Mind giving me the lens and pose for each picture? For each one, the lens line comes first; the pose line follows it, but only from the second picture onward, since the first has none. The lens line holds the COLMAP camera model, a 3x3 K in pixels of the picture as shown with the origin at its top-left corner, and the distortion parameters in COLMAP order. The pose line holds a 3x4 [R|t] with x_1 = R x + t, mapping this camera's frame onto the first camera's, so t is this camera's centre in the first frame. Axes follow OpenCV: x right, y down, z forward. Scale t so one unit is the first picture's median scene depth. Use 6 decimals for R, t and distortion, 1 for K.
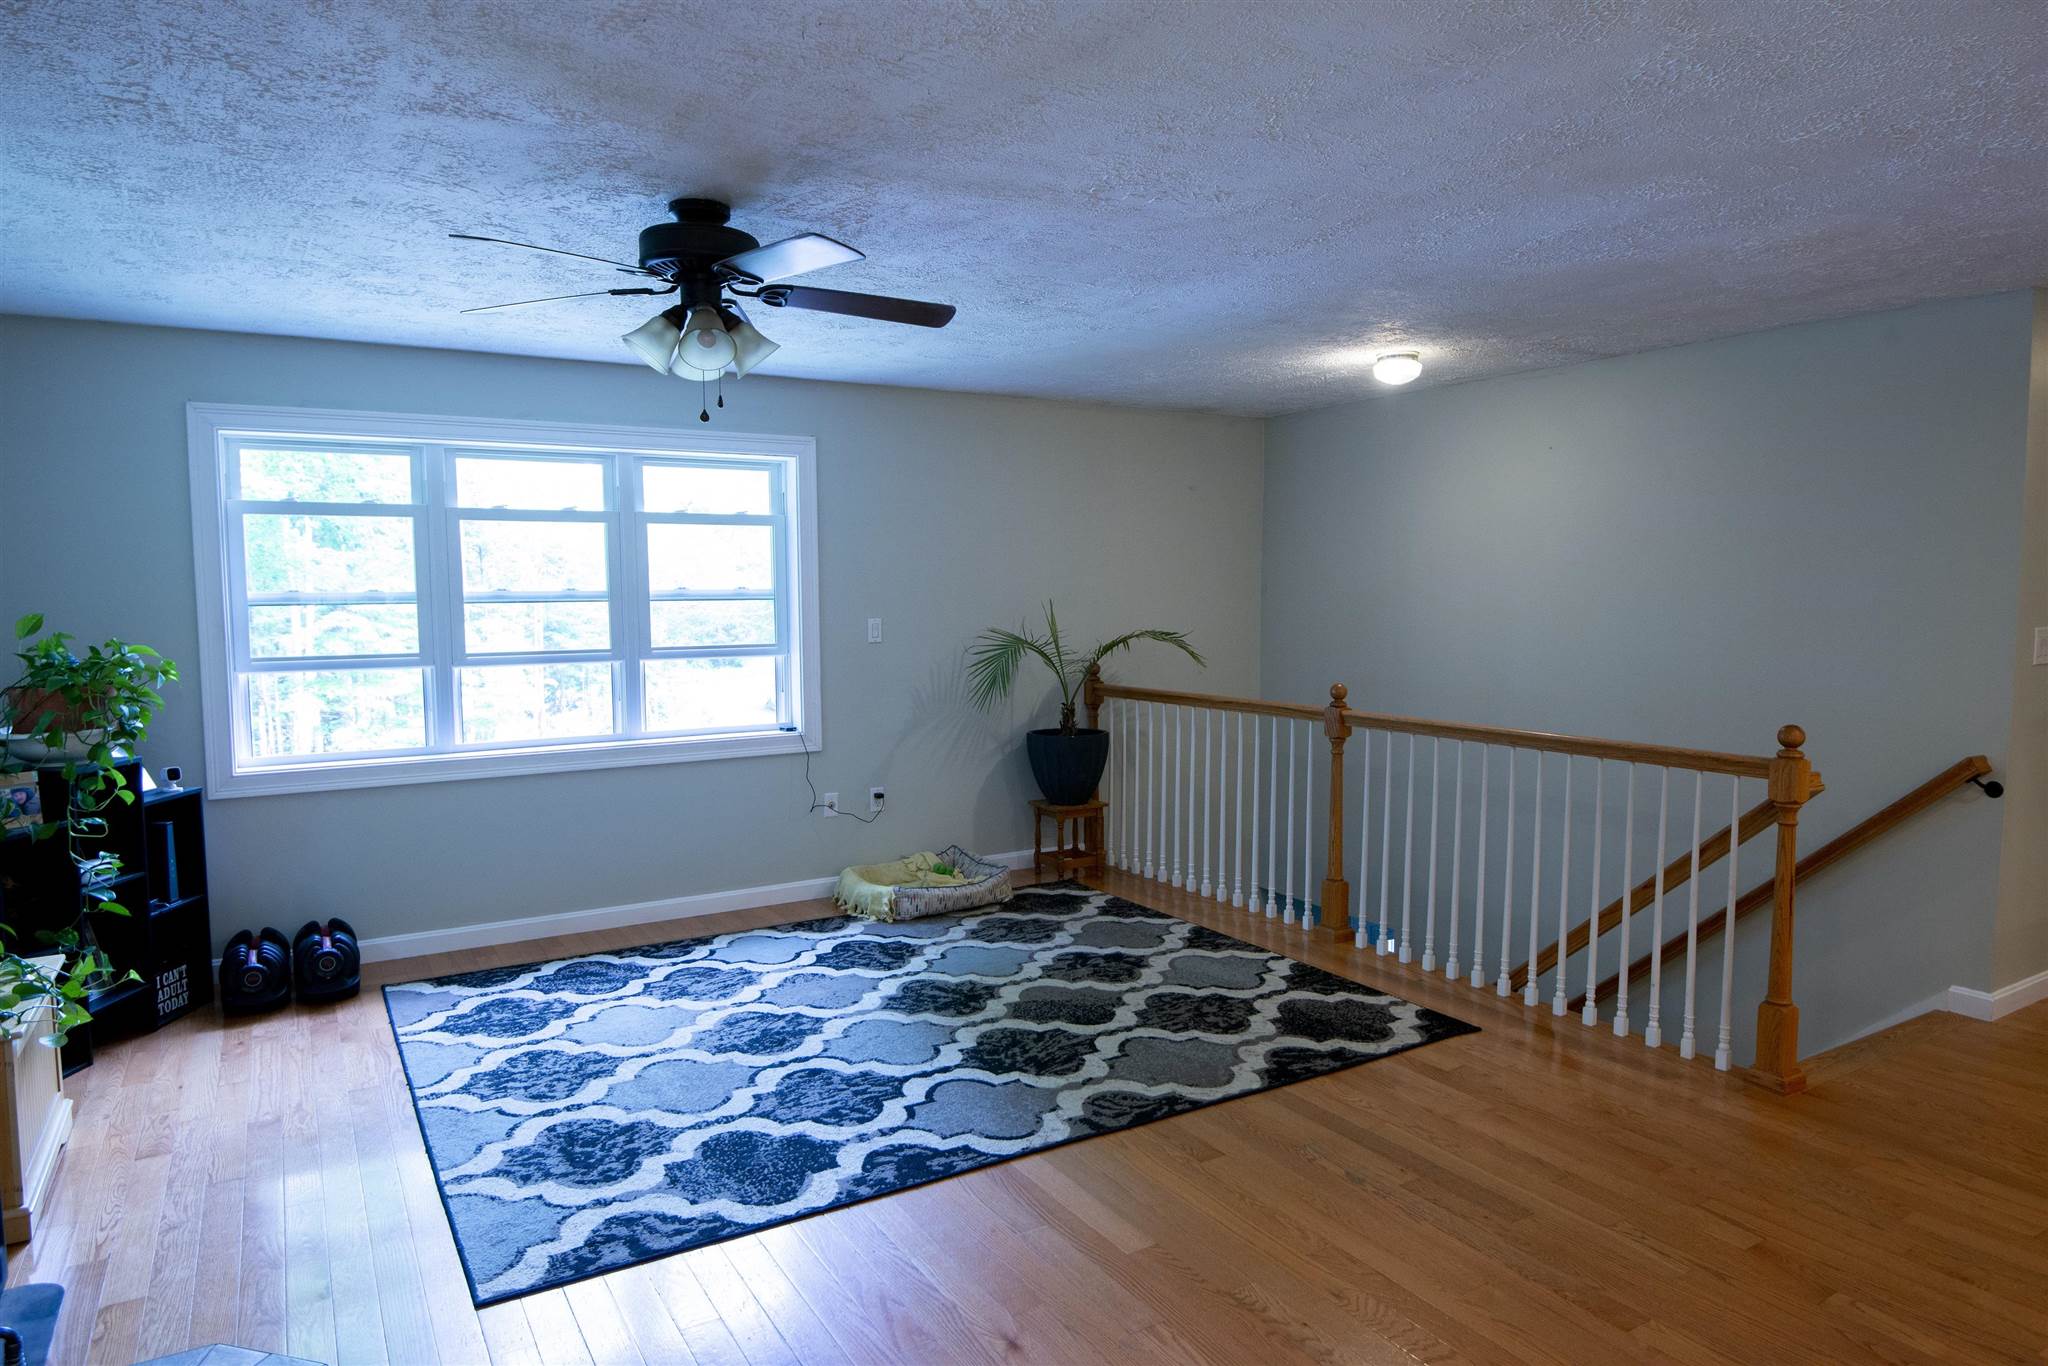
lens RADIAL K [[1226.4, 0, 1015.2], [0, 1226.4, 674.3], [0, 0, 1]] dist [0.005178, -0.006528]
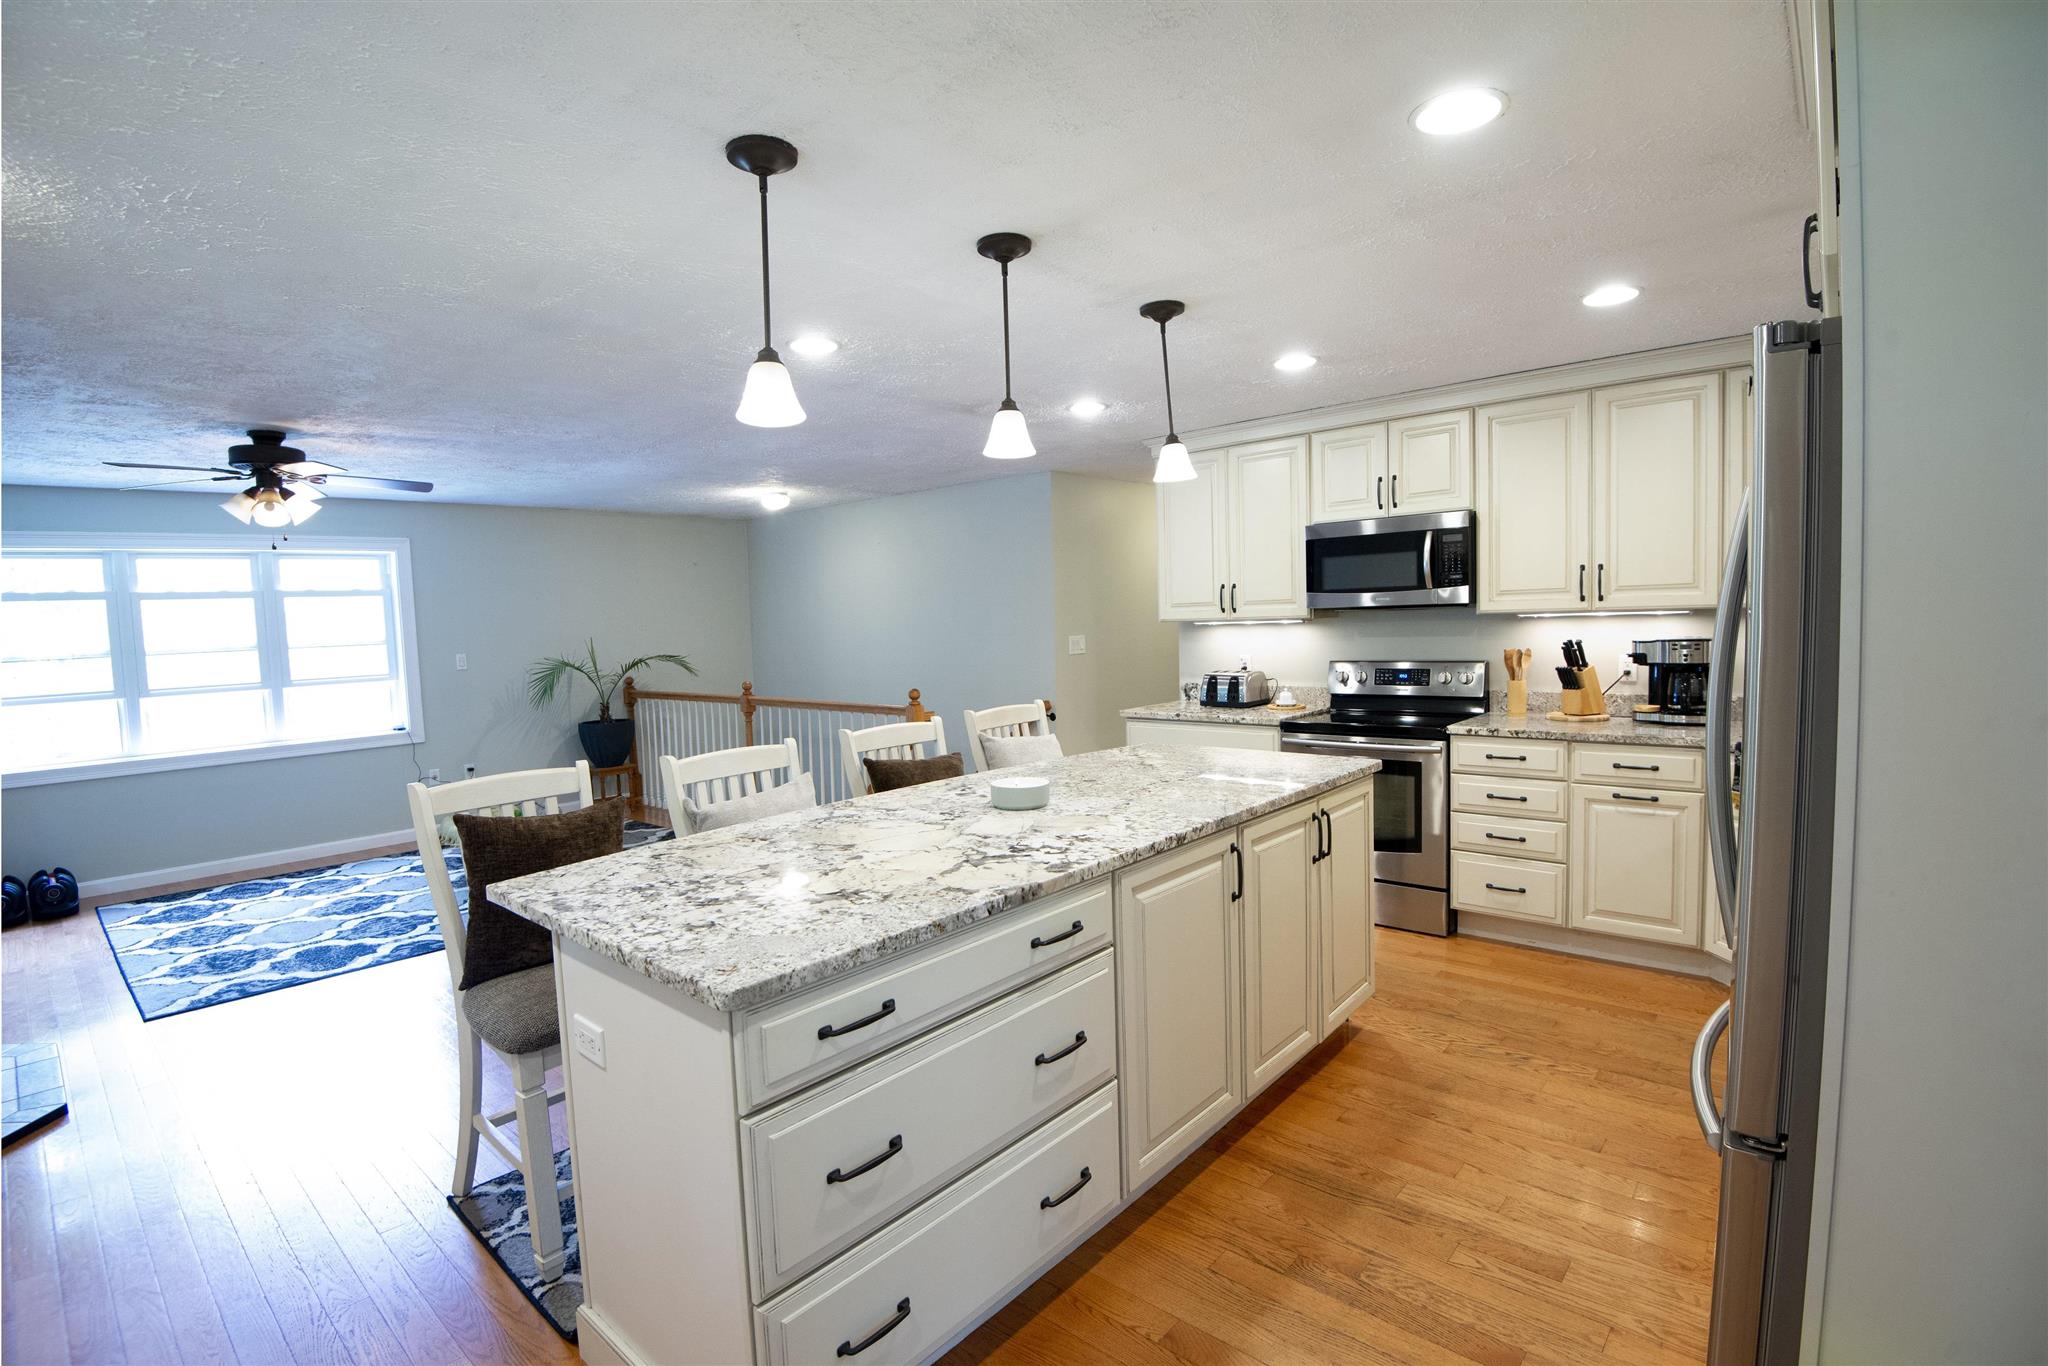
lens RADIAL K [[962.5, 0, 1002.5], [0, 962.5, 677.3], [0, 0, 1]] dist [-0.035211, -0.004055]
pose [[0.958199, -0.046699, 0.282266, 0.262451], [0.049815, 0.998751, -0.003867, 0.029252], [-0.281733, 0.017766, 0.959328, -0.438644]]
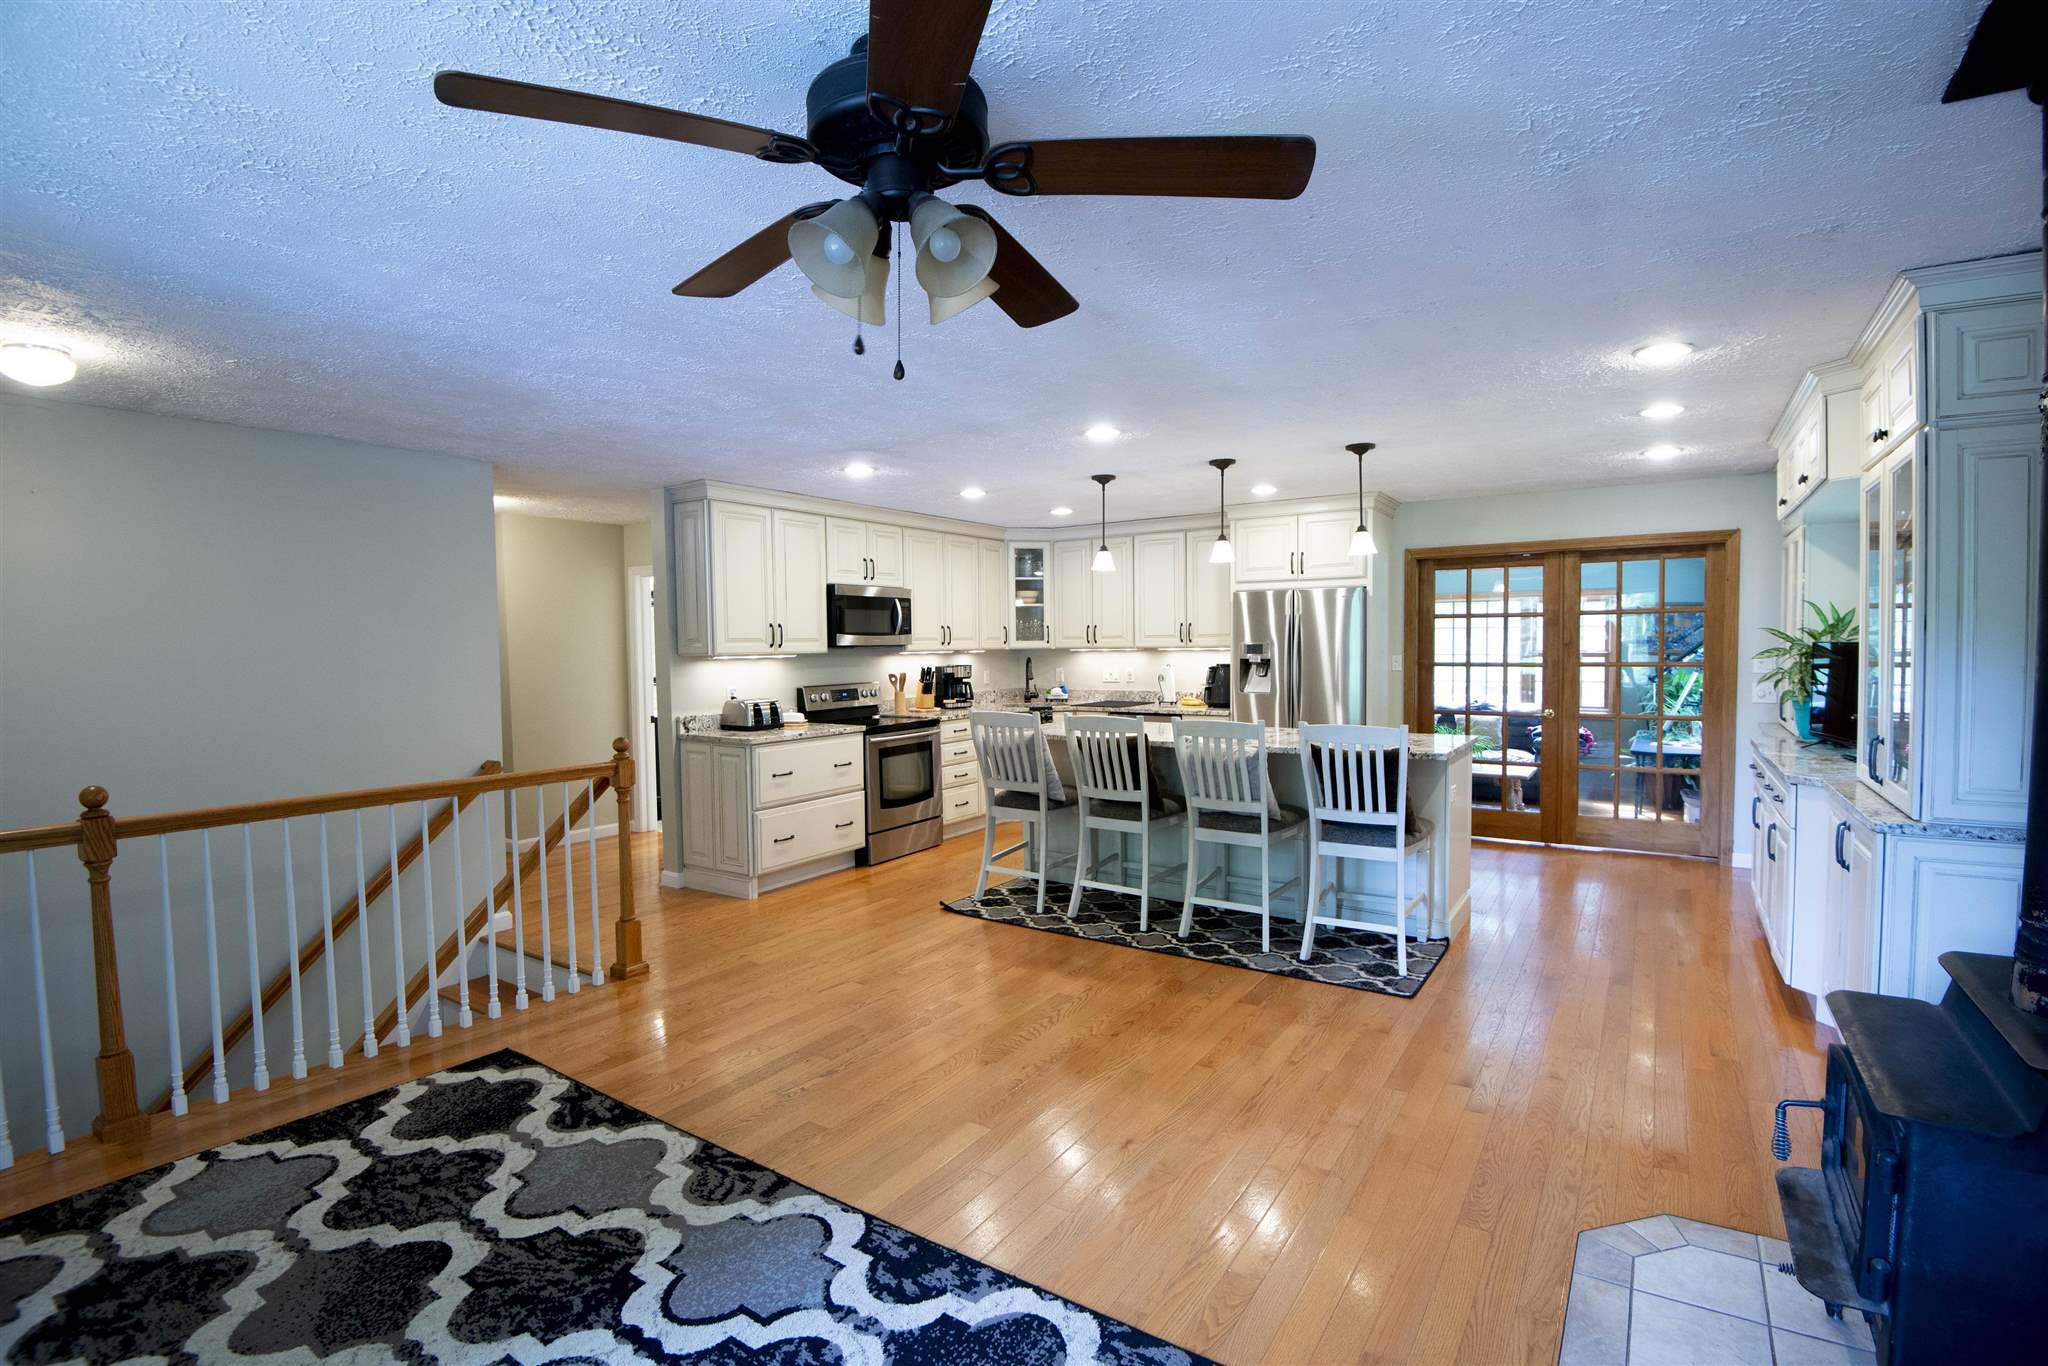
lens RADIAL K [[962.5, 0, 1024.4], [0, 962.5, 691.7], [0, 0, 1]] dist [-0.035211, -0.004055]
pose [[-0.428285, -0.038962, 0.902804, -0.525147], [0.073830, 0.994221, 0.077932, -0.056032], [-0.900623, 0.100031, -0.422933, 0.831895]]
